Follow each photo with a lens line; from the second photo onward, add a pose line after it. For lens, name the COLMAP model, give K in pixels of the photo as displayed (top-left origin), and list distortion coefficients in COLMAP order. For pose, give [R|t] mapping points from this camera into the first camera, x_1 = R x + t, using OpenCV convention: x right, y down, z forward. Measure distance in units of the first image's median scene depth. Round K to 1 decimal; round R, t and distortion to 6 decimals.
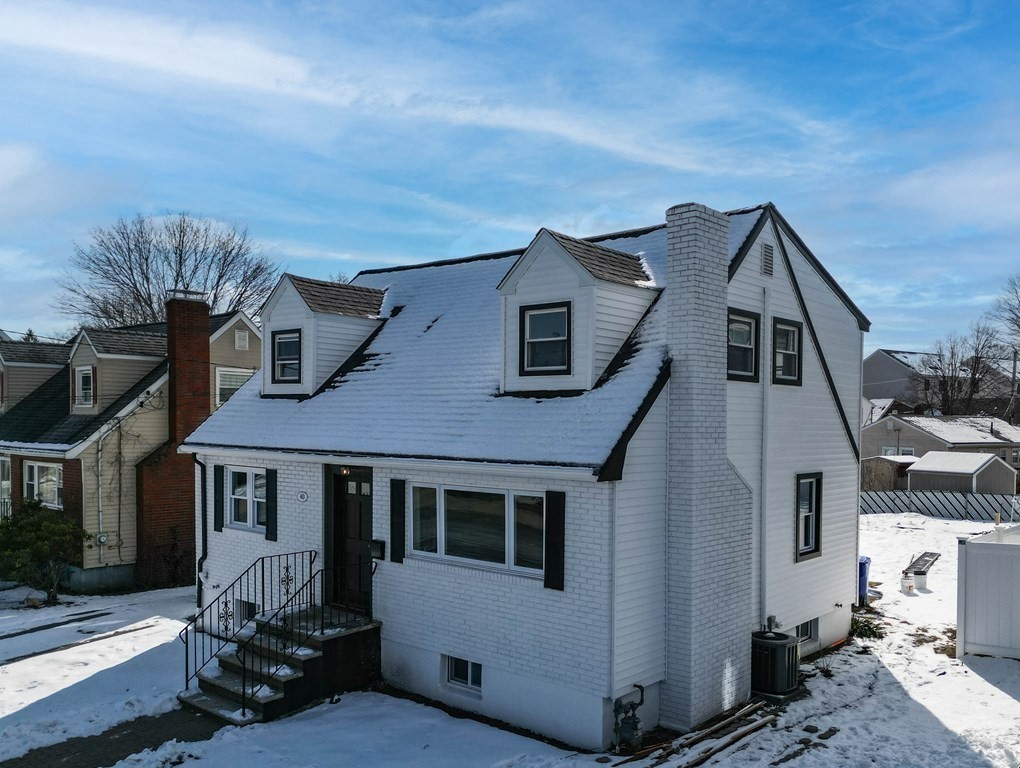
lens RADIAL K [[833.8, 0, 606.3], [0, 833.8, 470.2], [0, 0, 1]] dist [0.099606, -0.126890]
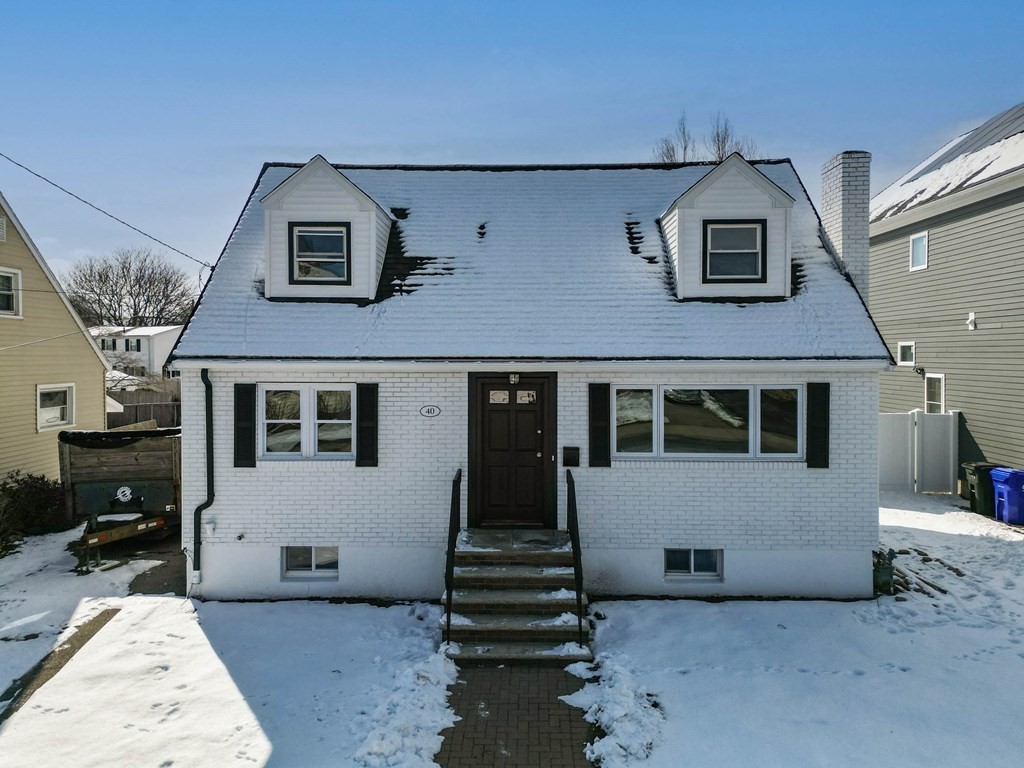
lens RADIAL K [[714.5, 0, 512.0], [0, 714.5, 384.0], [0, 0, 1]] dist [0.074058, -0.069926]
pose [[0.797135, -0.034142, 0.602836, -0.863377], [0.044210, 0.999020, -0.001880, 0.009291], [-0.602181, 0.028150, 0.797863, 0.399438]]
